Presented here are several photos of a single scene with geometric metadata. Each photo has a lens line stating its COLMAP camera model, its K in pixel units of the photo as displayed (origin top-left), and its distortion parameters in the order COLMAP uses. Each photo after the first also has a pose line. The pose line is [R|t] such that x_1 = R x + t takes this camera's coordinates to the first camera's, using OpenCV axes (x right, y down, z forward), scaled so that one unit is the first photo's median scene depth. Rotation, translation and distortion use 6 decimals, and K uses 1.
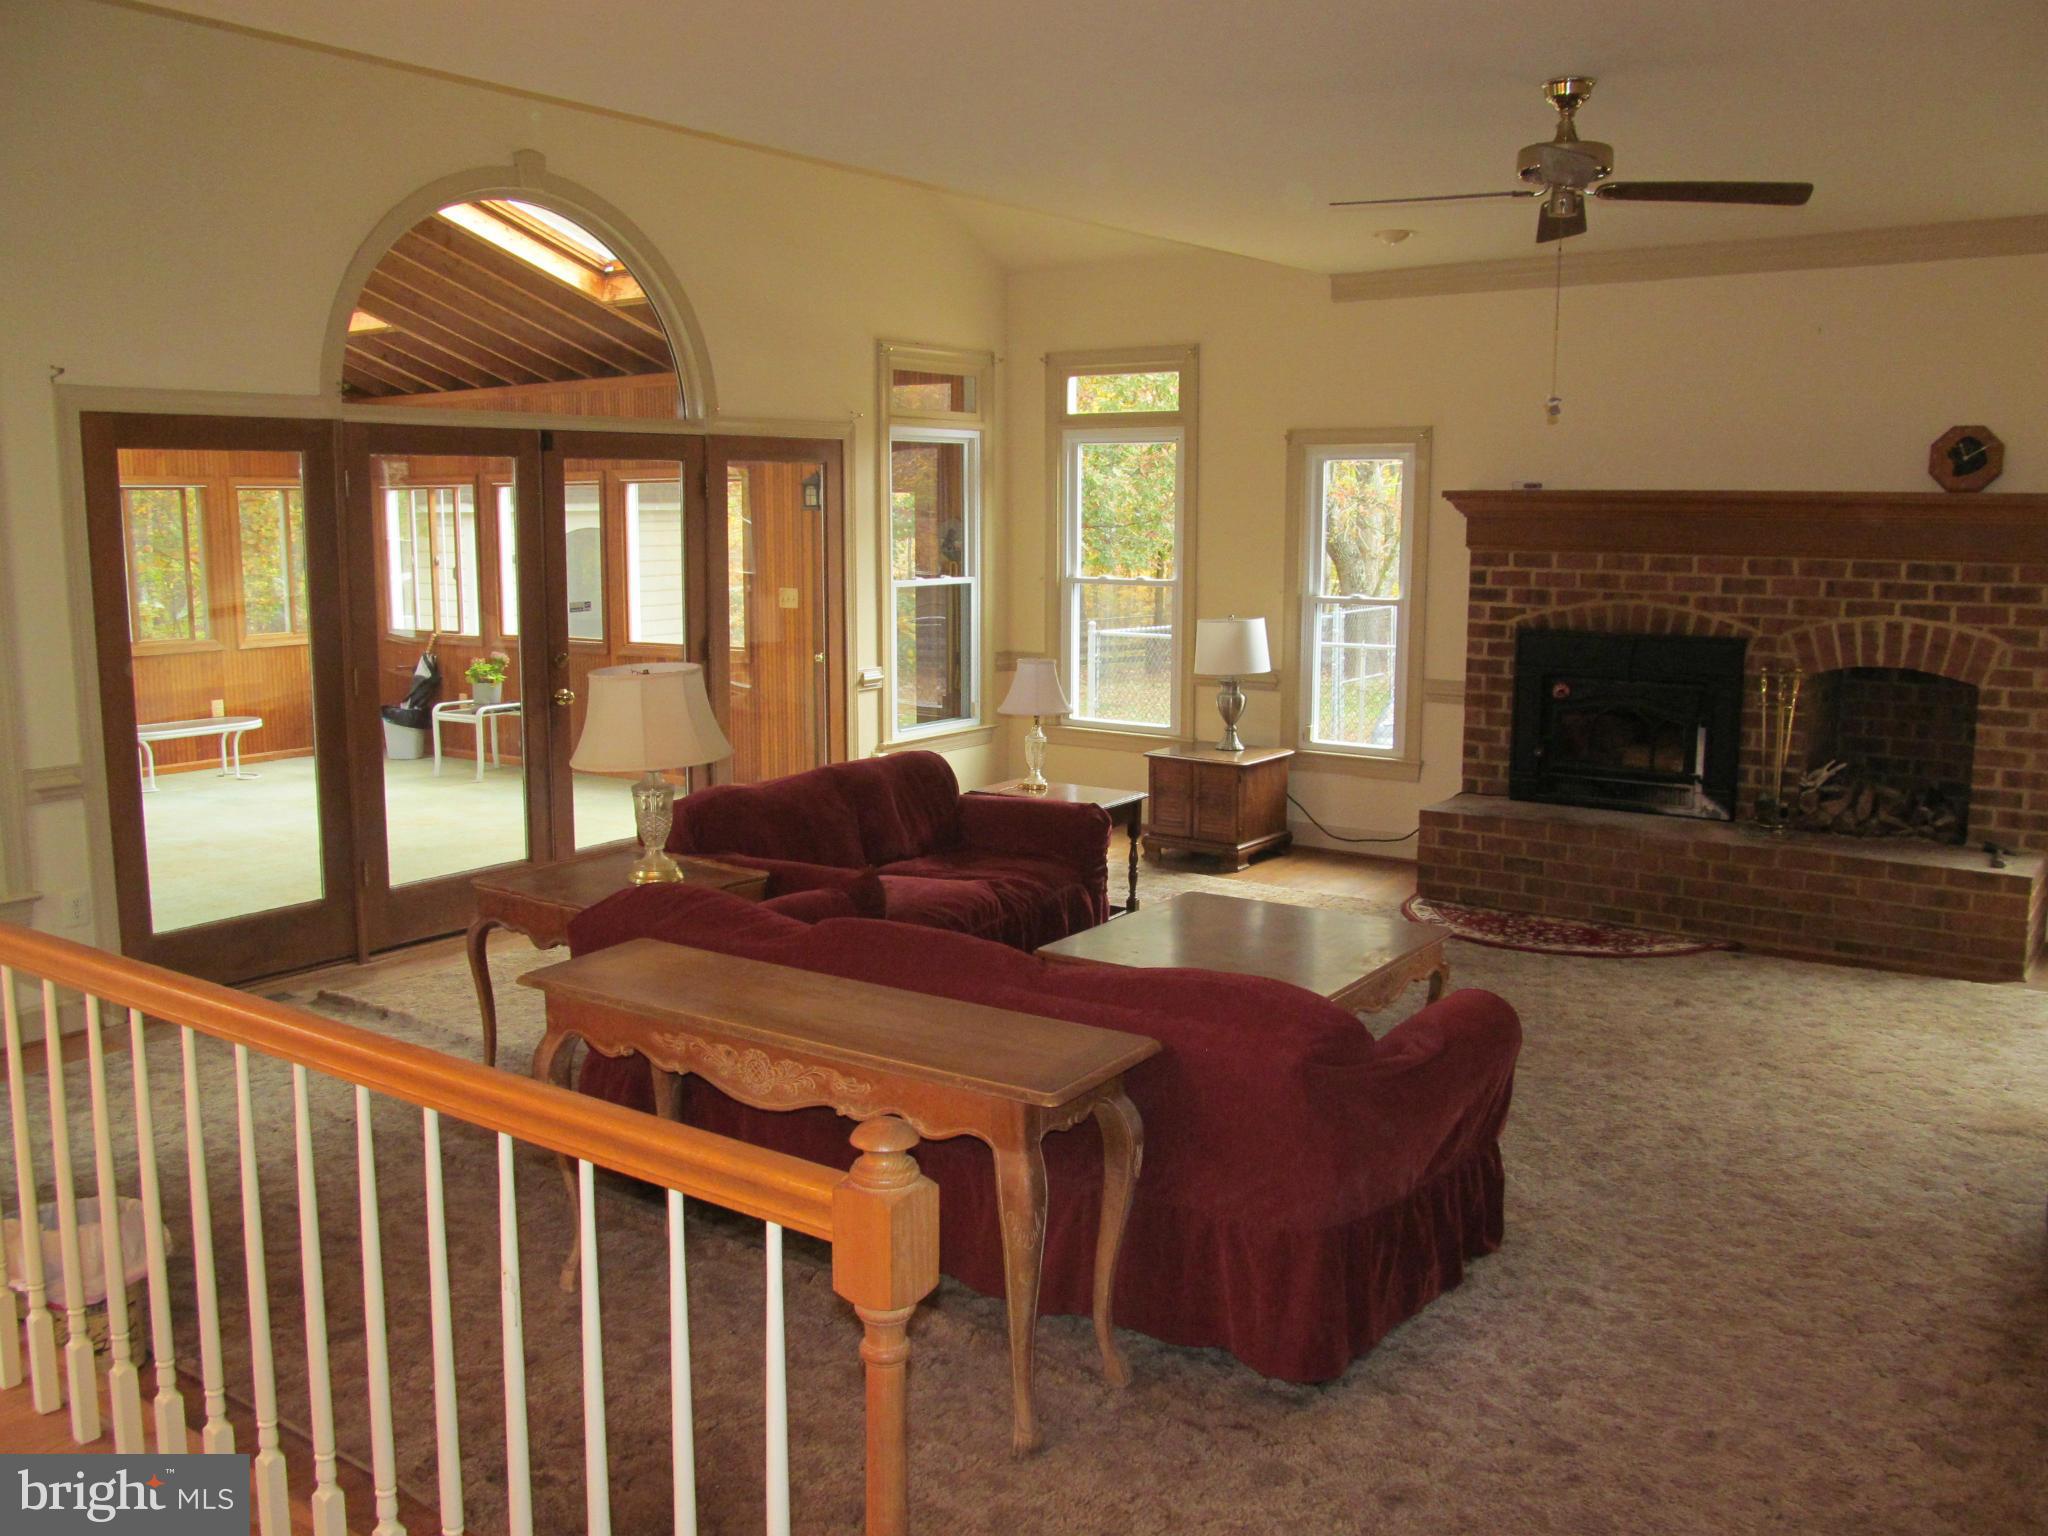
lens RADIAL K [[1687.6, 0, 1029.3], [0, 1687.6, 764.6], [0, 0, 1]] dist [-0.016968, -0.001666]
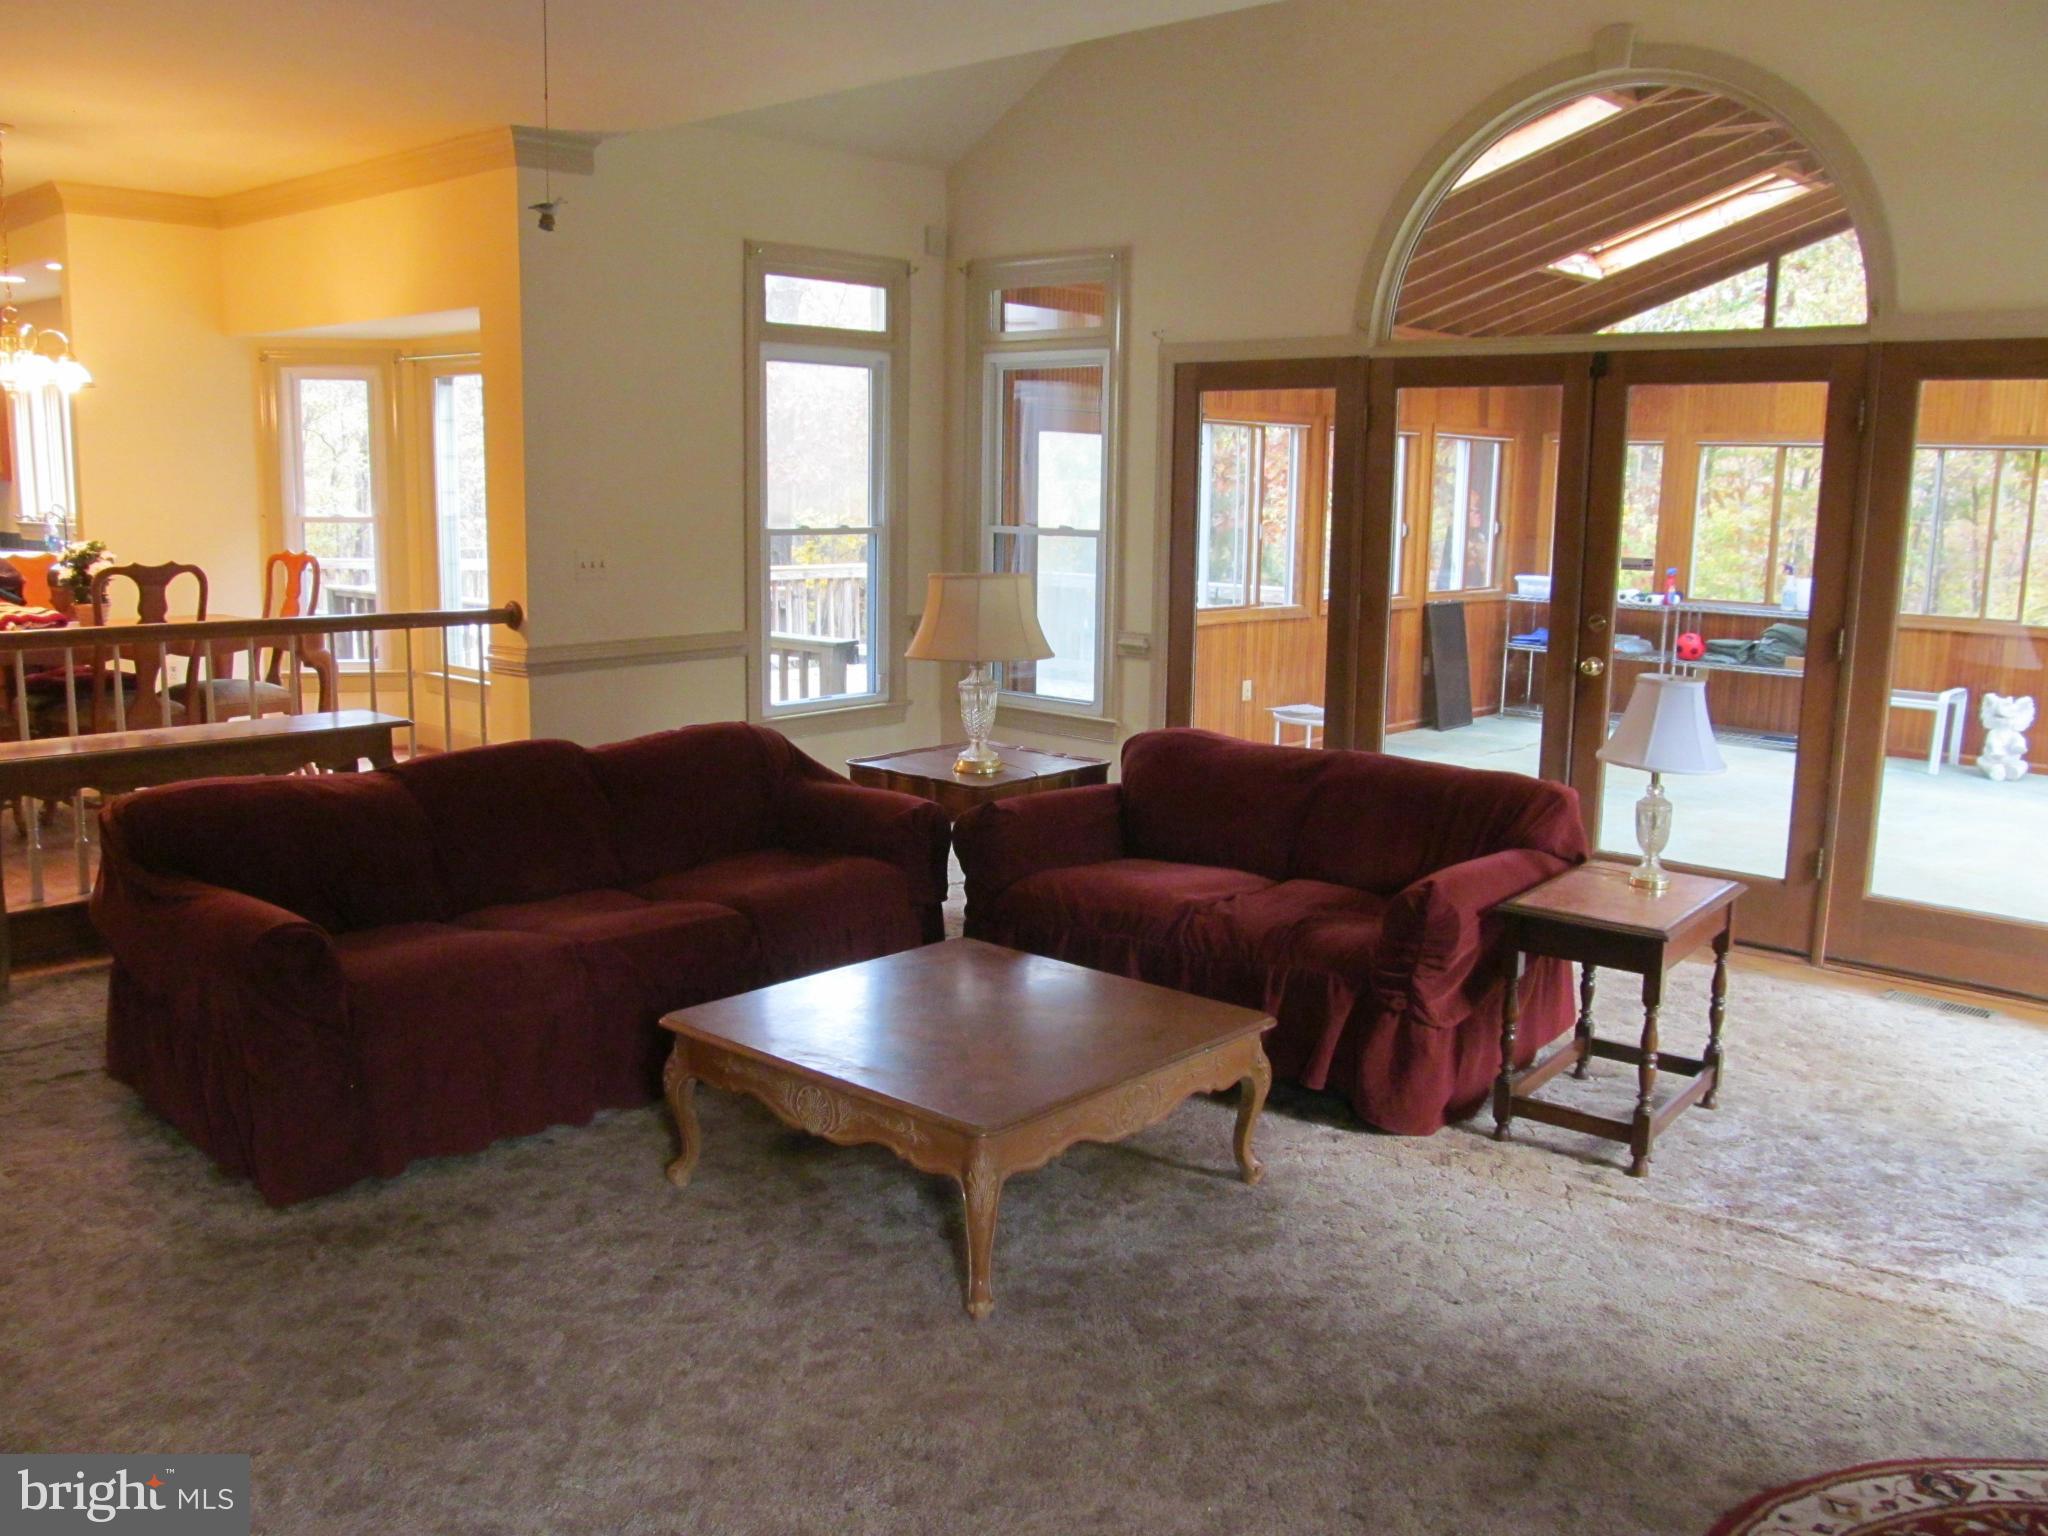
lens RADIAL K [[1687.6, 0, 1029.8], [0, 1687.6, 766.3], [0, 0, 1]] dist [-0.016968, -0.001666]
pose [[-0.097857, 0.177860, -0.979178, 0.738803], [-0.157929, 0.968658, 0.191732, -0.132099], [0.982590, 0.173403, -0.066700, 0.957497]]
